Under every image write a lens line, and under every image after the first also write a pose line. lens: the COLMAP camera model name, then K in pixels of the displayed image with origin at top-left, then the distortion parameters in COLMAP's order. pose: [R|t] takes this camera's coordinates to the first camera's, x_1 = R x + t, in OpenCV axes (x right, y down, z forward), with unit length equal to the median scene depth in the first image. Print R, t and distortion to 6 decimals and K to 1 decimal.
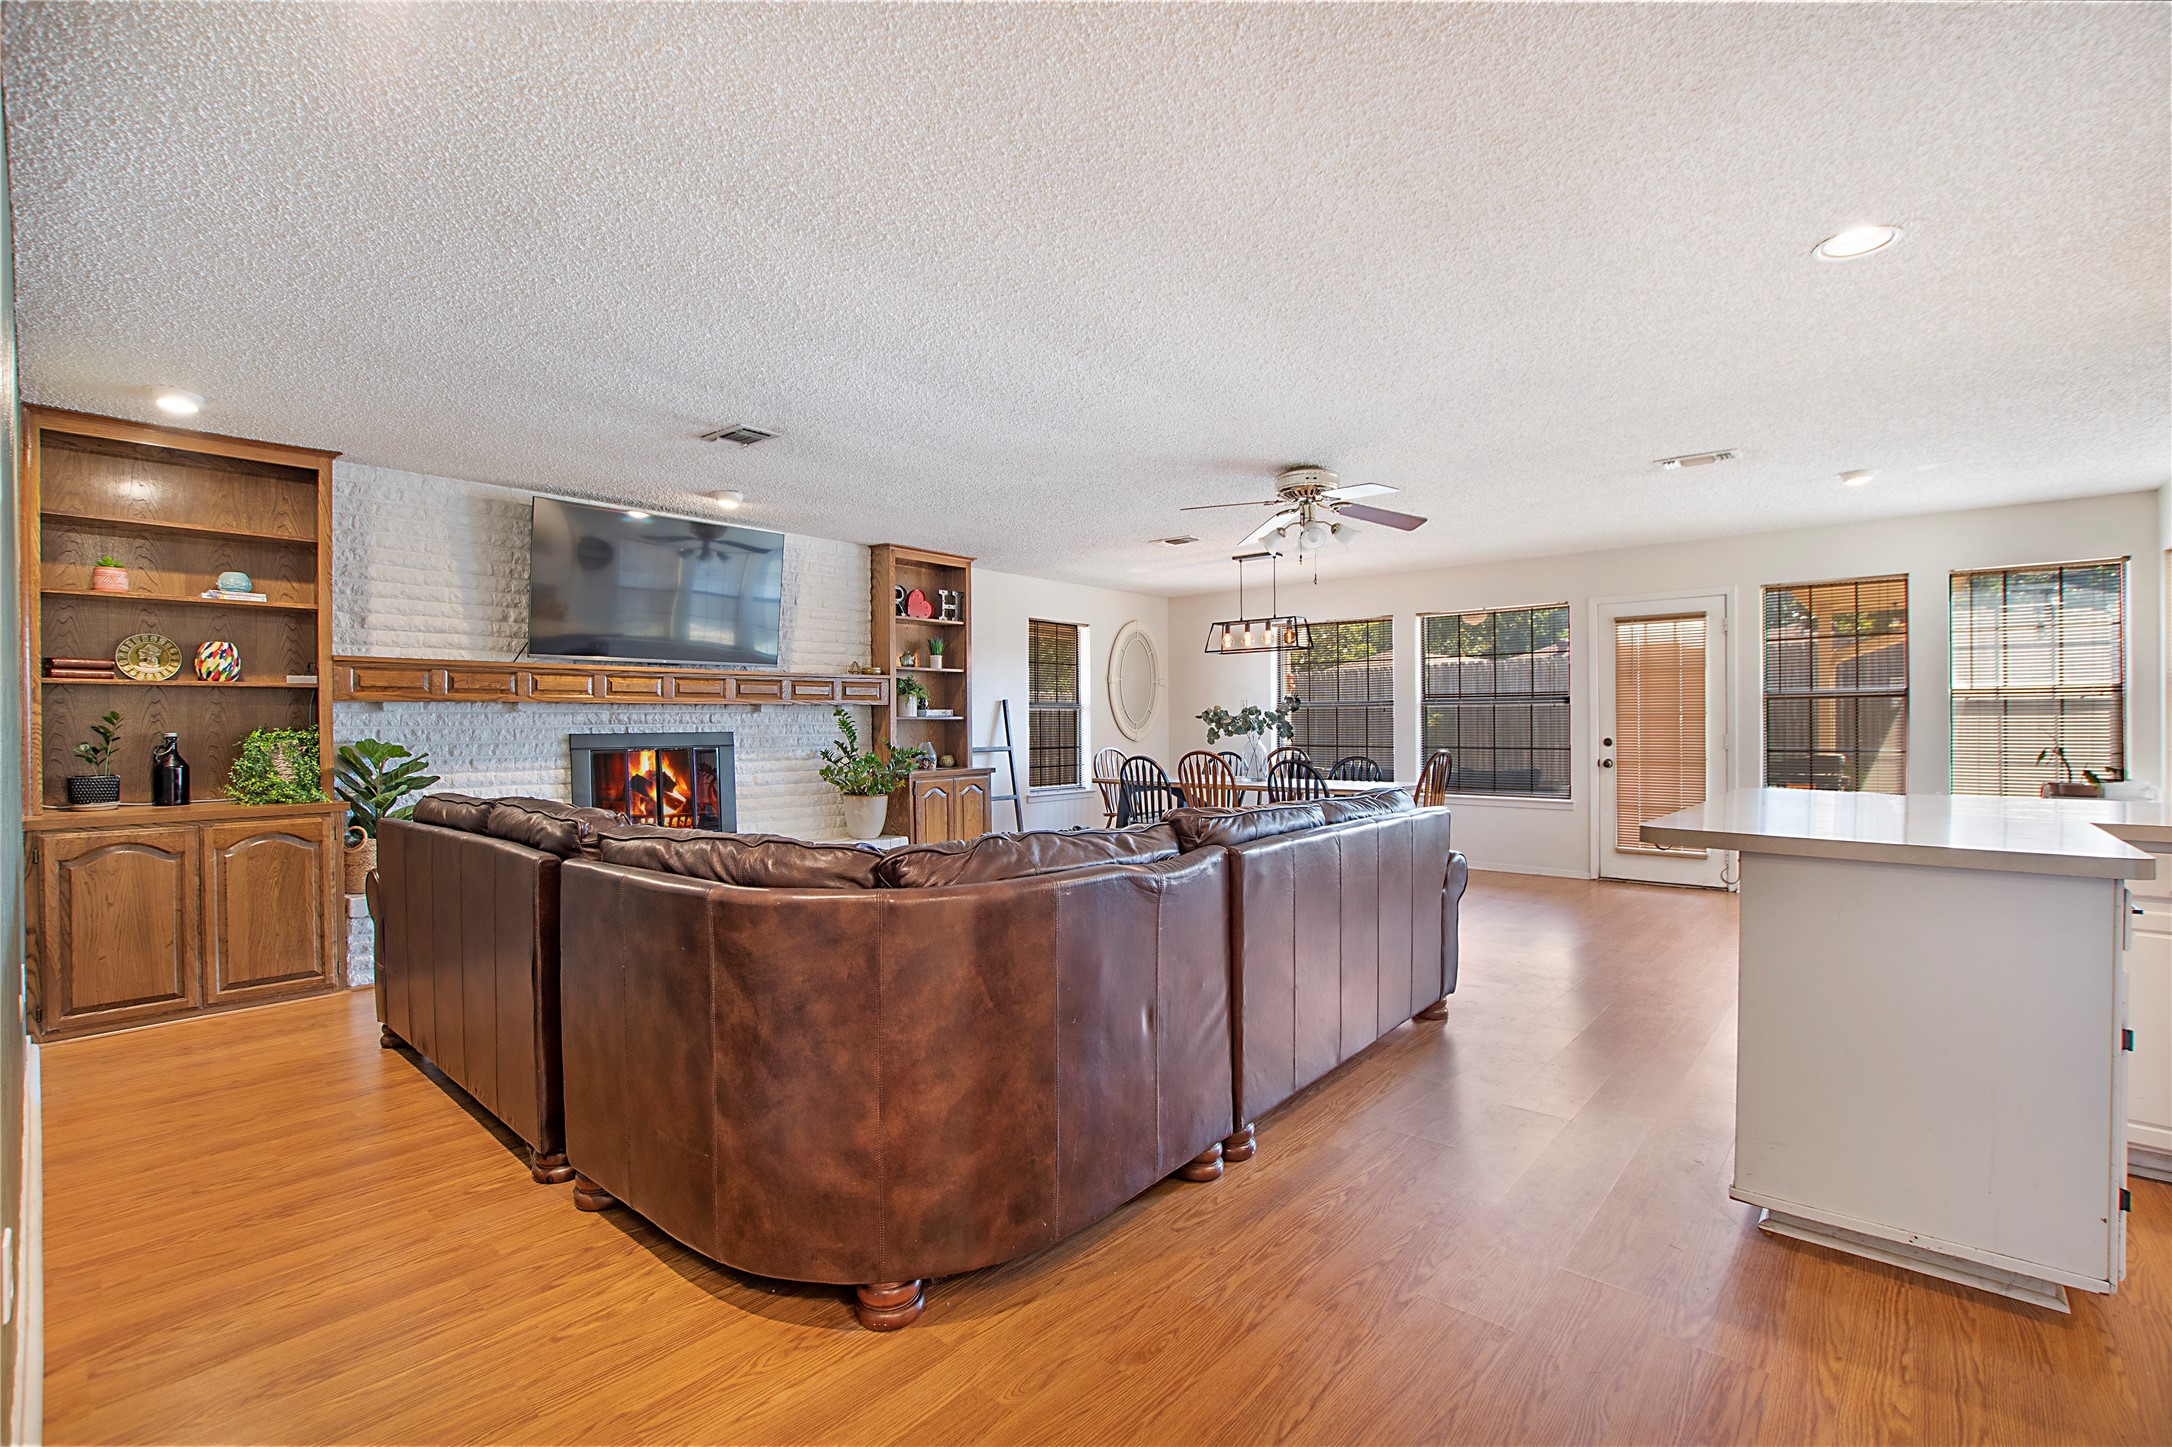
lens RADIAL K [[964.2, 0, 1086.0], [0, 964.2, 723.5], [0, 0, 1]] dist [-0.030835, 0.006149]
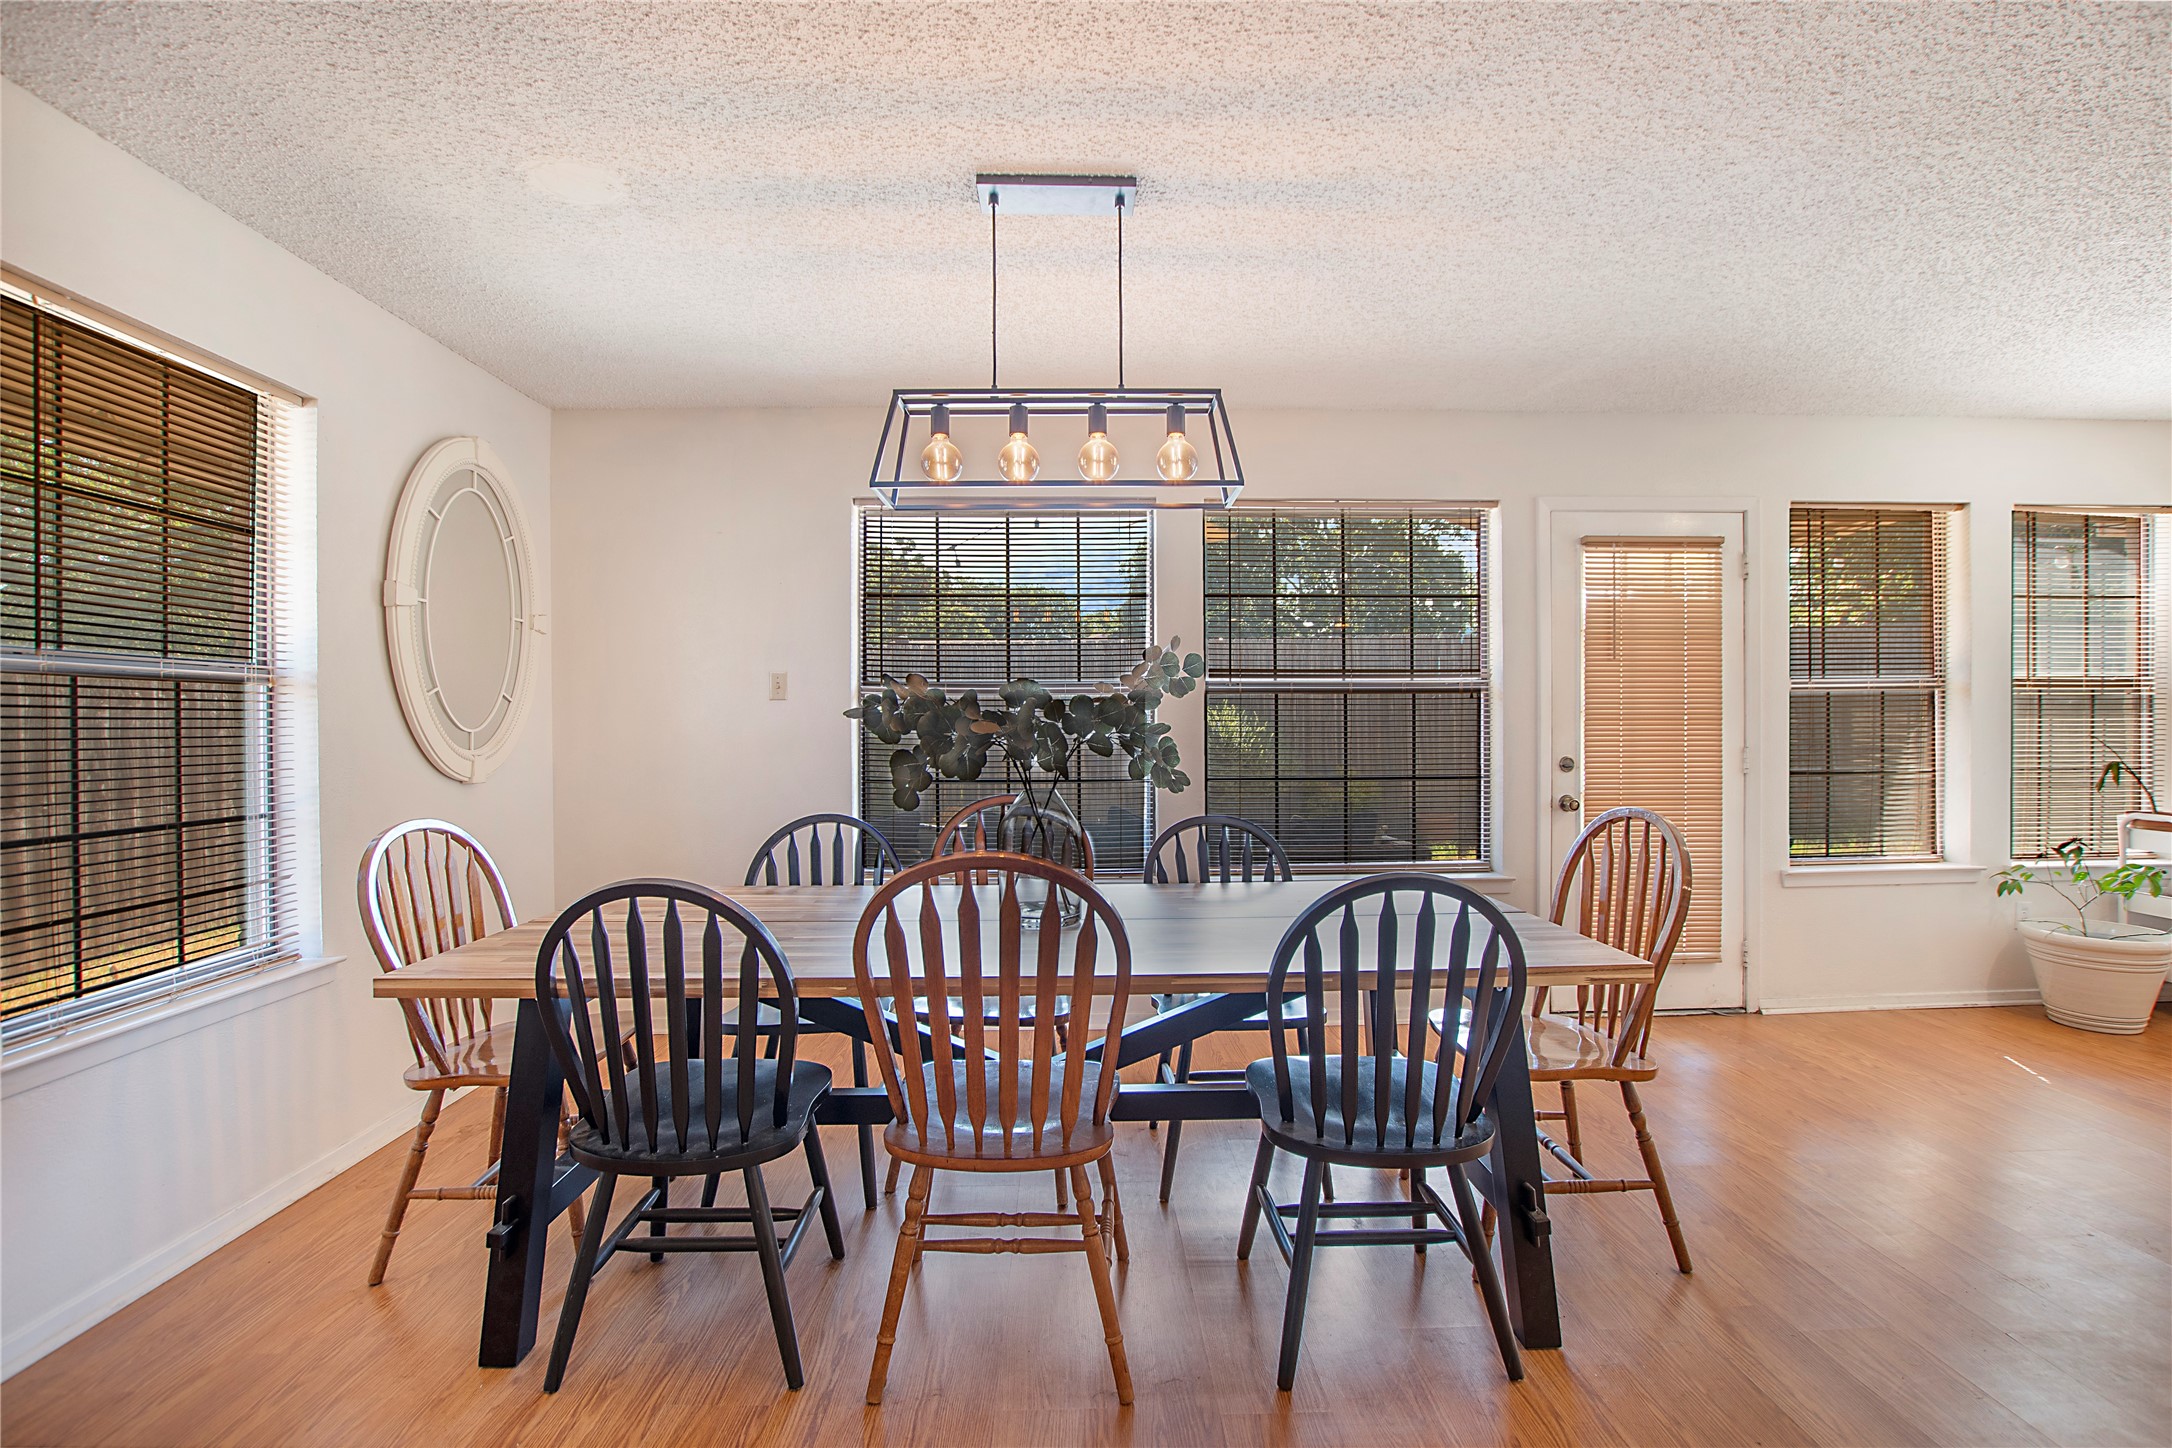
lens RADIAL K [[964.2, 0, 1086.0], [0, 964.2, 724.0], [0, 0, 1]] dist [-0.030835, 0.006149]
pose [[0.737879, 0.000887, 0.674932, -0.022169], [0.000321, 0.999999, -0.001664, -0.002730], [-0.674933, 0.001445, 0.737878, 0.770104]]
